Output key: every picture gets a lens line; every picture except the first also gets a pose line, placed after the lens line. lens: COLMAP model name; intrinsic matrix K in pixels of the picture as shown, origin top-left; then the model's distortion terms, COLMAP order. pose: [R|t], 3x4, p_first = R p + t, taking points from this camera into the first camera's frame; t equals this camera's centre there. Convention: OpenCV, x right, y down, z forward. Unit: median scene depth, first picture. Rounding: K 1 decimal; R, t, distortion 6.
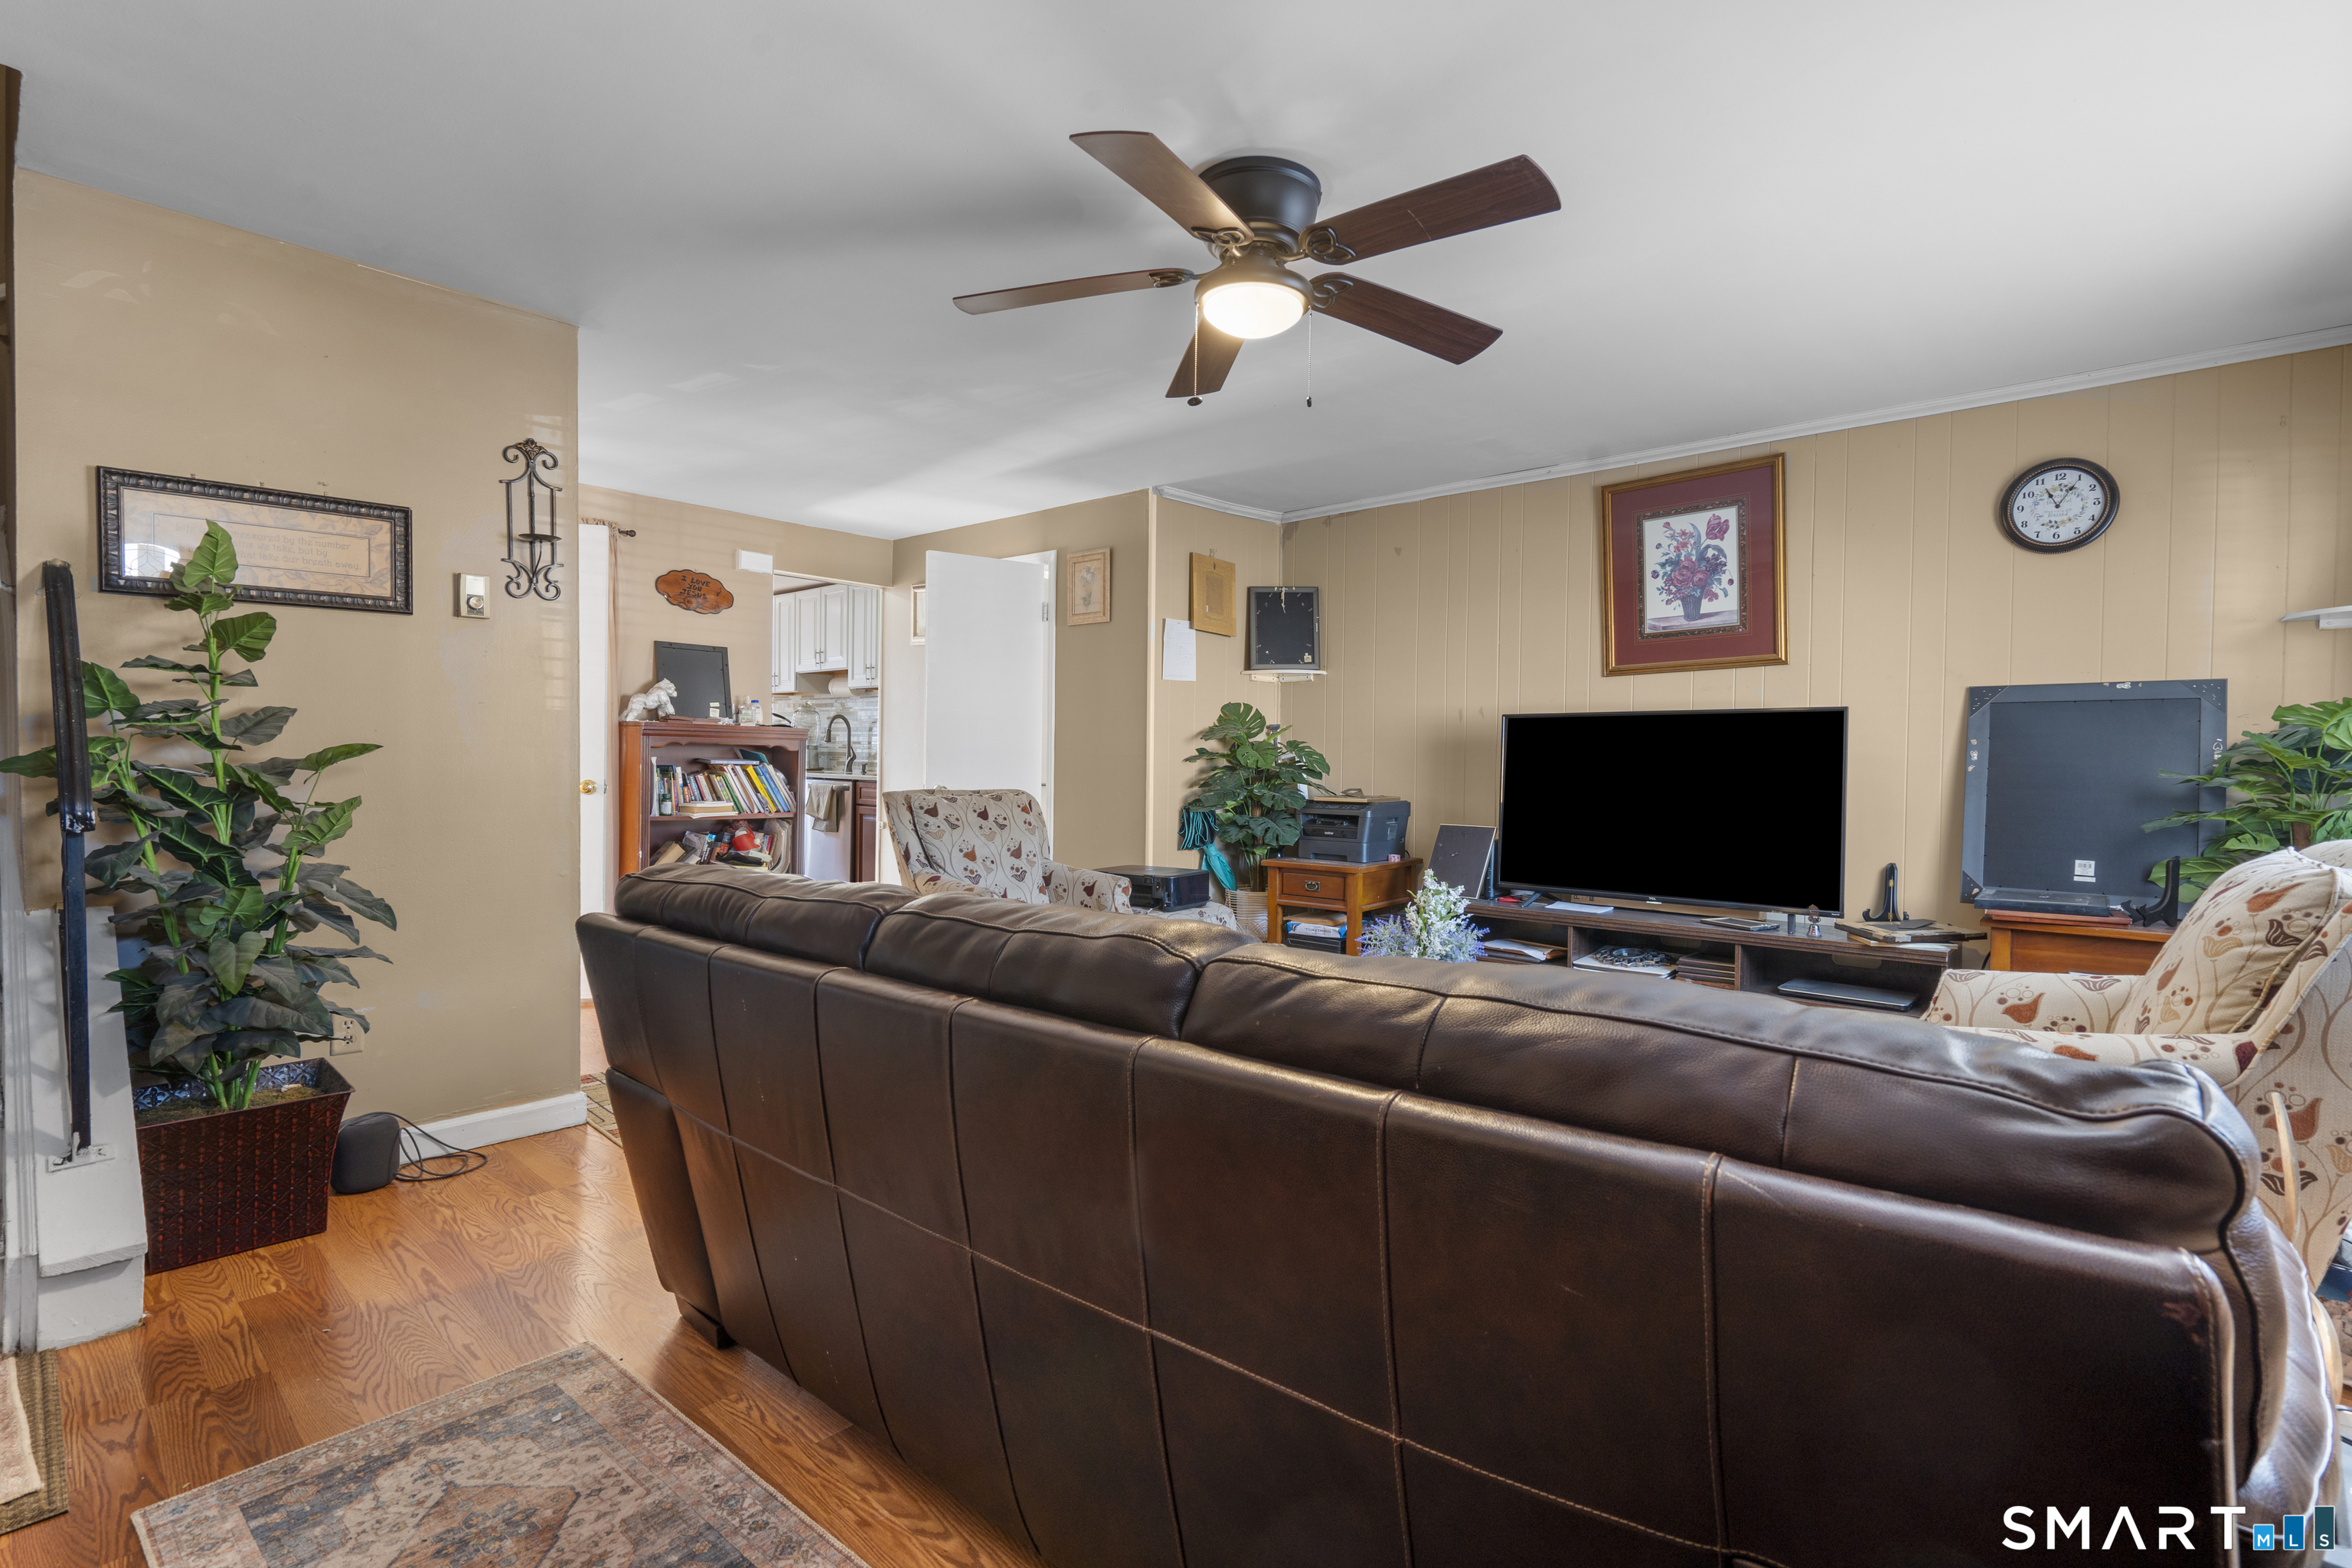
lens RADIAL K [[1096.5, 0, 1179.4], [0, 1096.5, 770.1], [0, 0, 1]] dist [-0.004354, 0.006708]
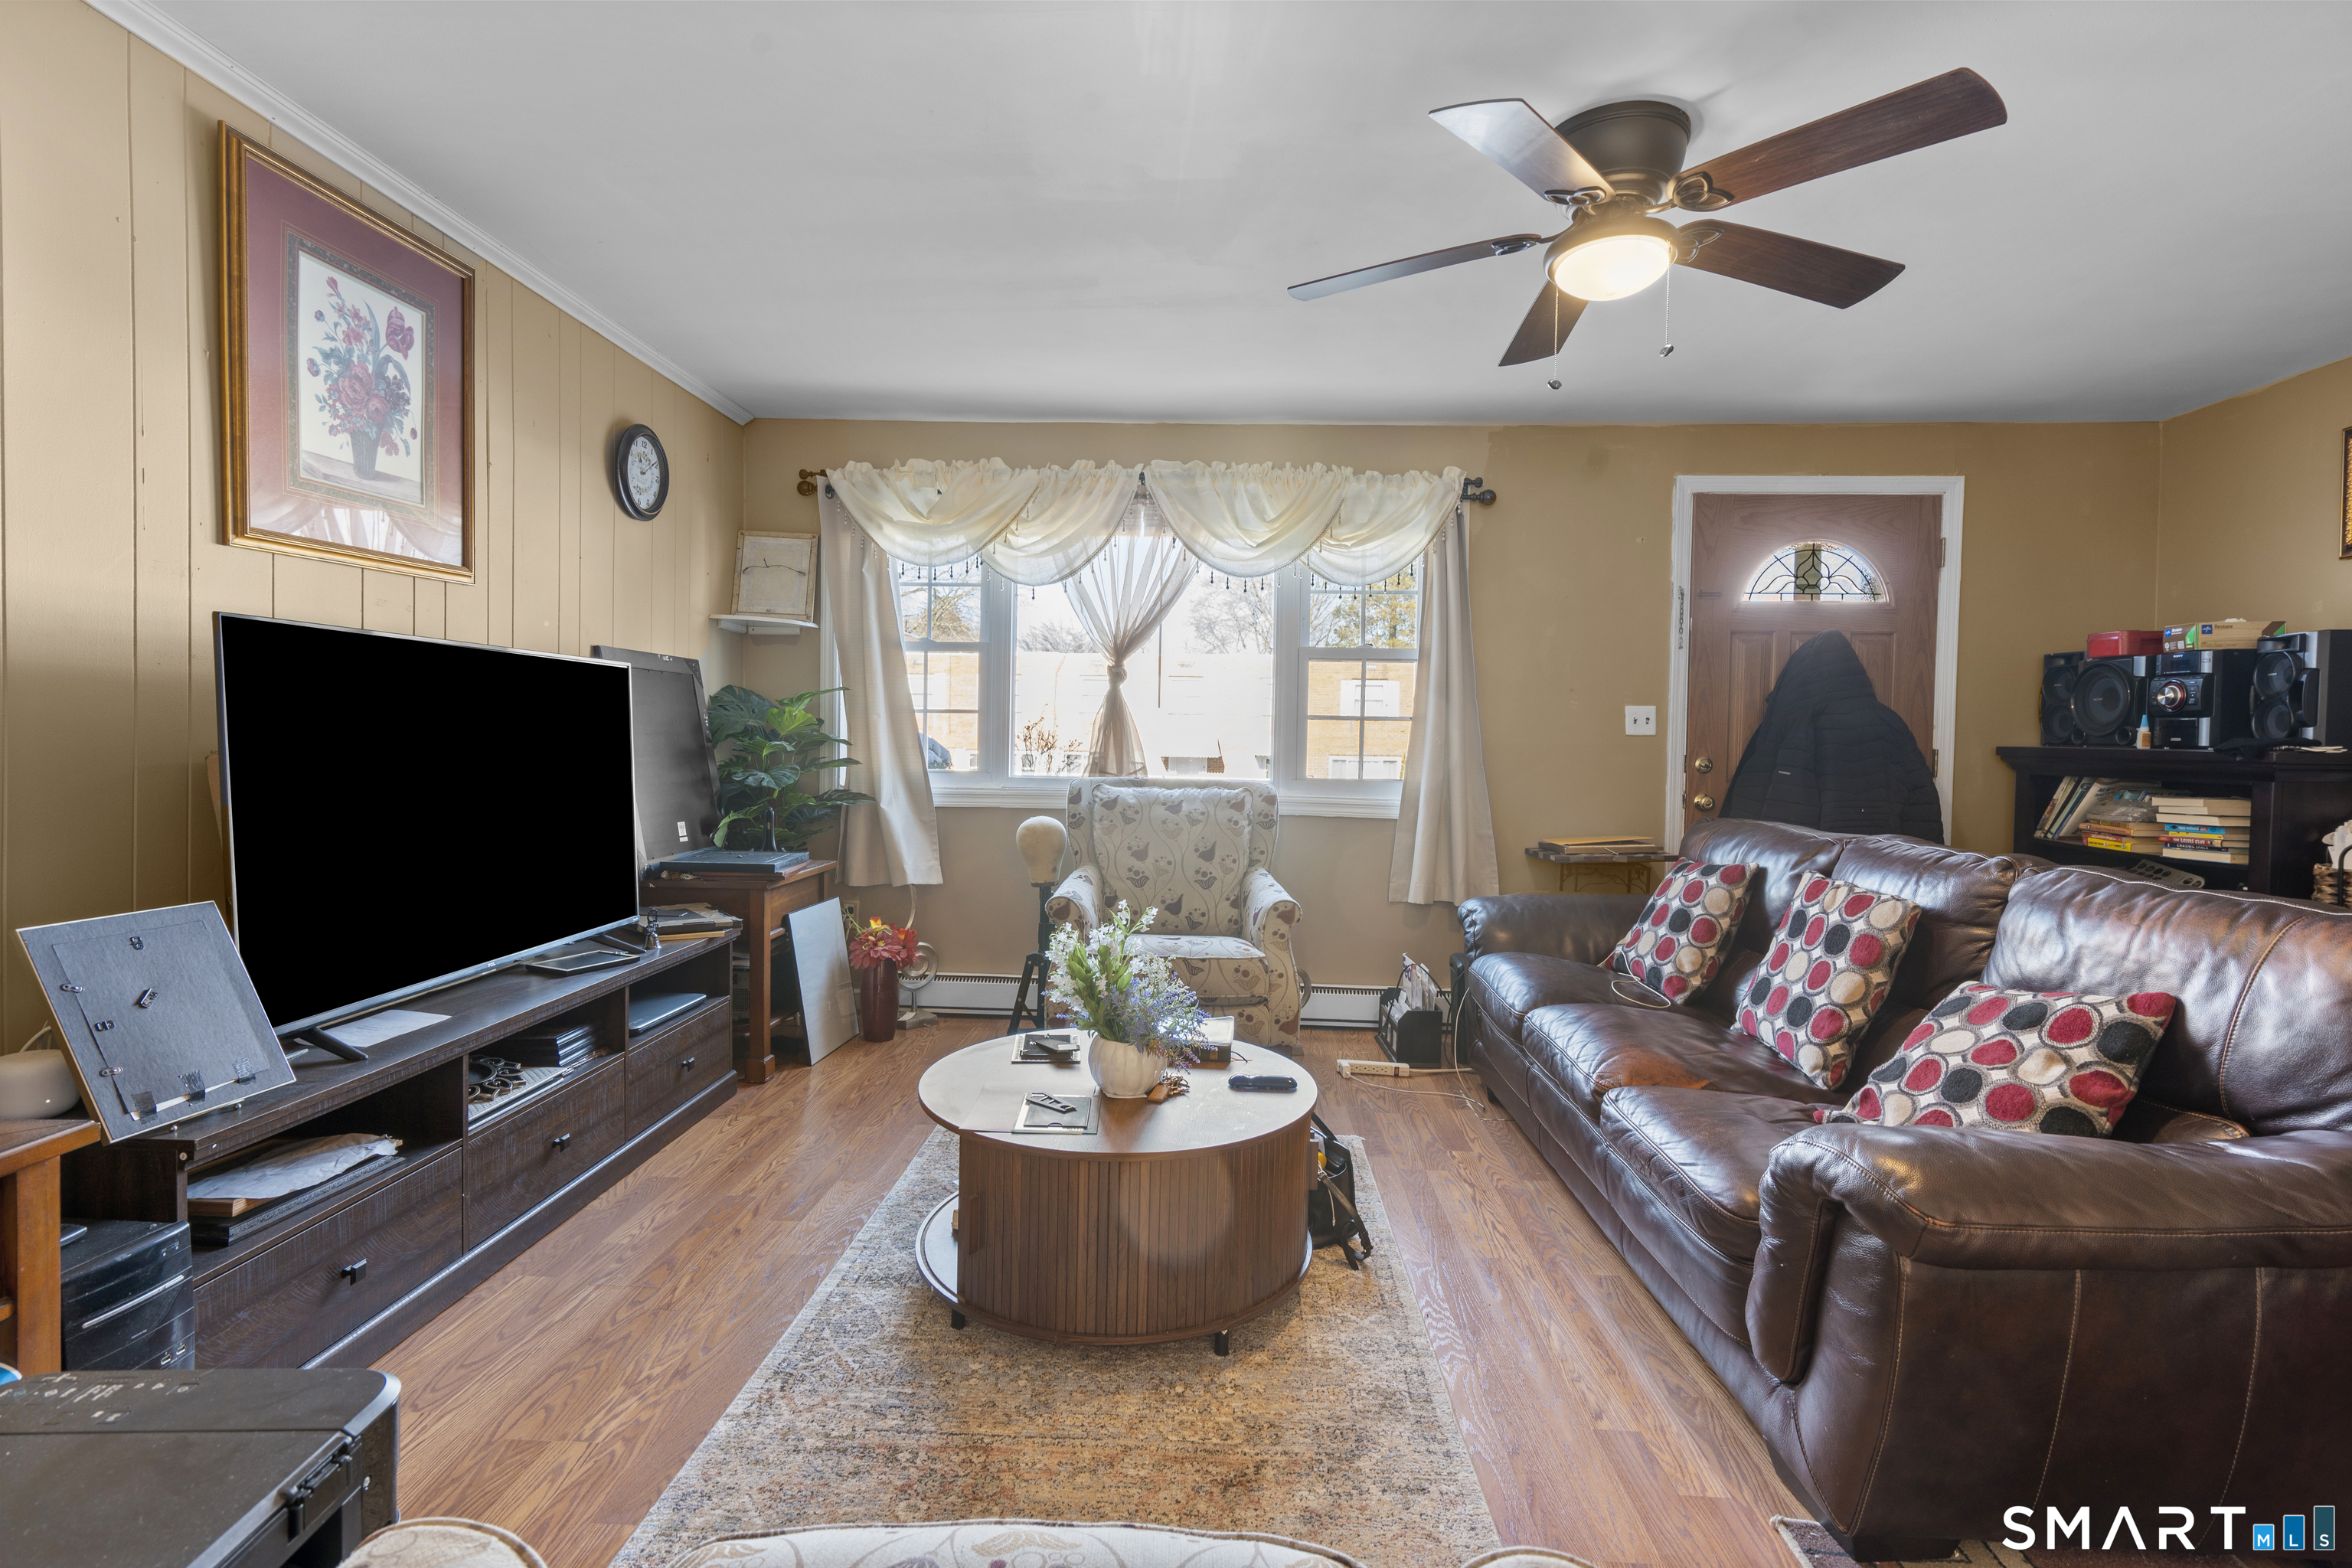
lens RADIAL K [[1096.5, 0, 1179.4], [0, 1096.5, 770.1], [0, 0, 1]] dist [-0.004354, 0.006708]
pose [[-0.635994, -0.042788, 0.770507, -0.238950], [-0.014092, 0.998939, 0.043842, -0.017278], [-0.771565, 0.017025, -0.635922, 1.038291]]
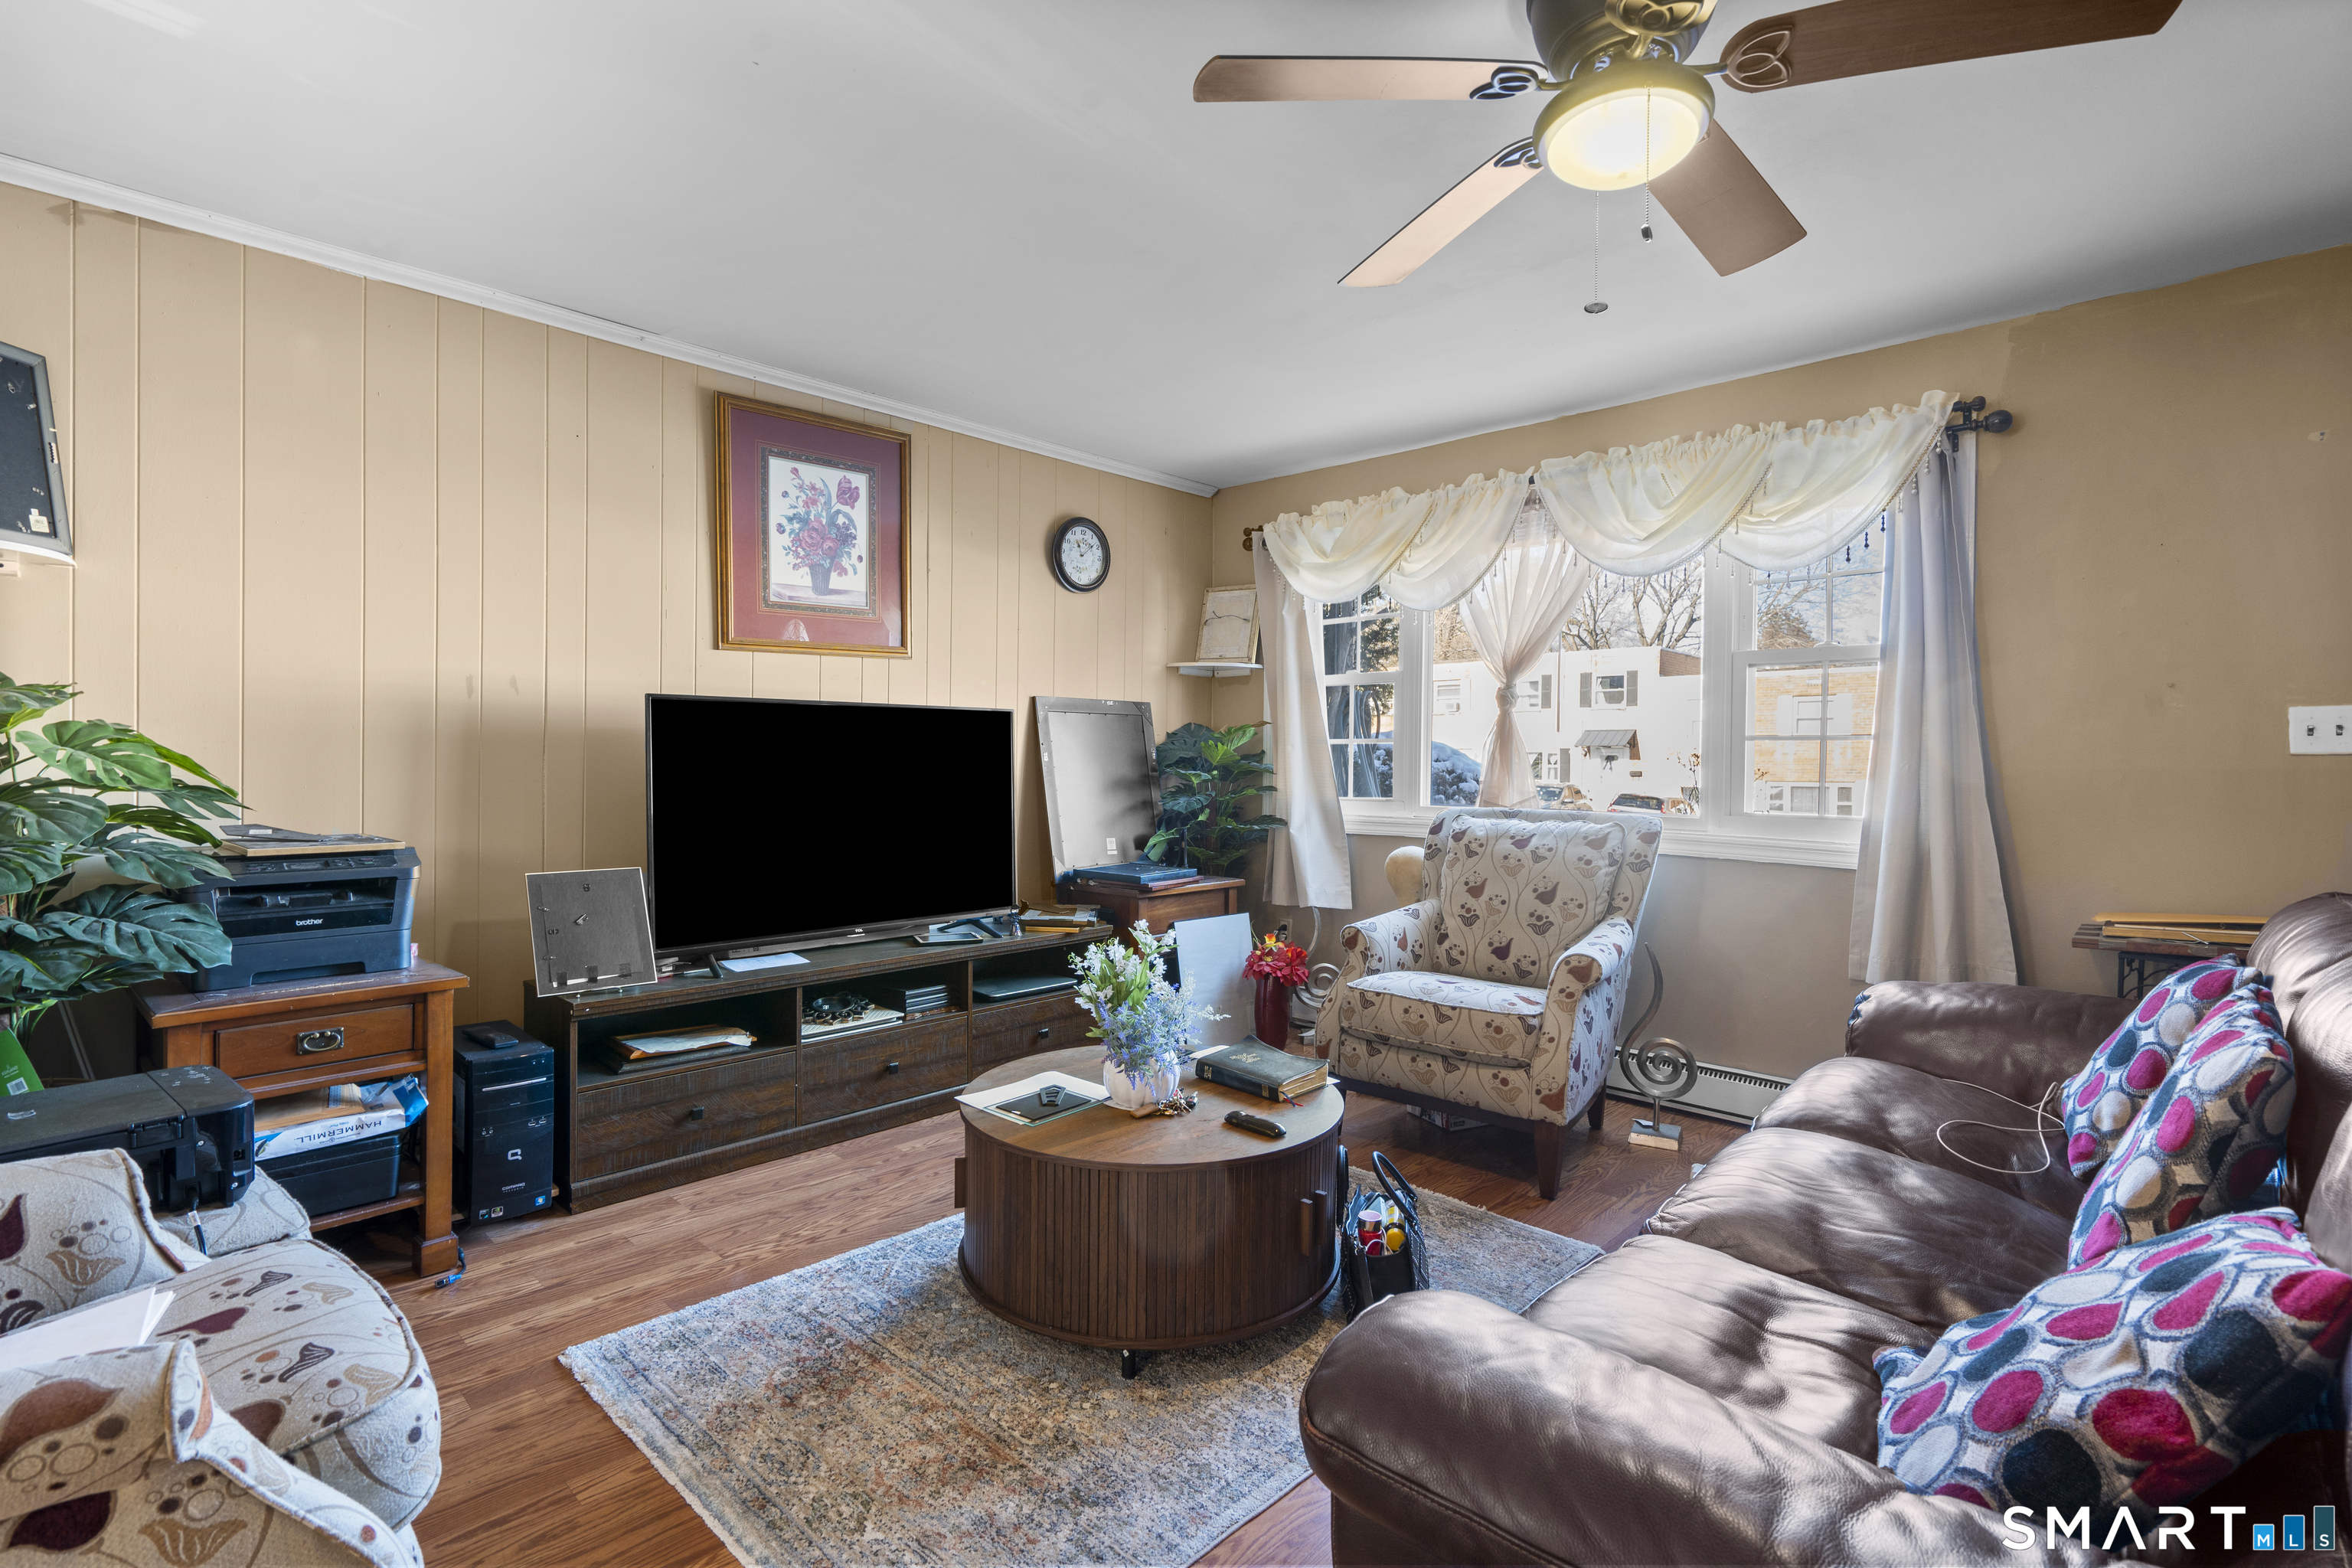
lens RADIAL K [[1096.5, 0, 1179.4], [0, 1096.5, 770.1], [0, 0, 1]] dist [-0.004354, 0.006708]
pose [[0.034253, -0.019186, 0.999229, -0.362632], [0.005256, 0.999805, 0.019016, -0.017056], [-0.999399, 0.004600, 0.034347, 0.698092]]
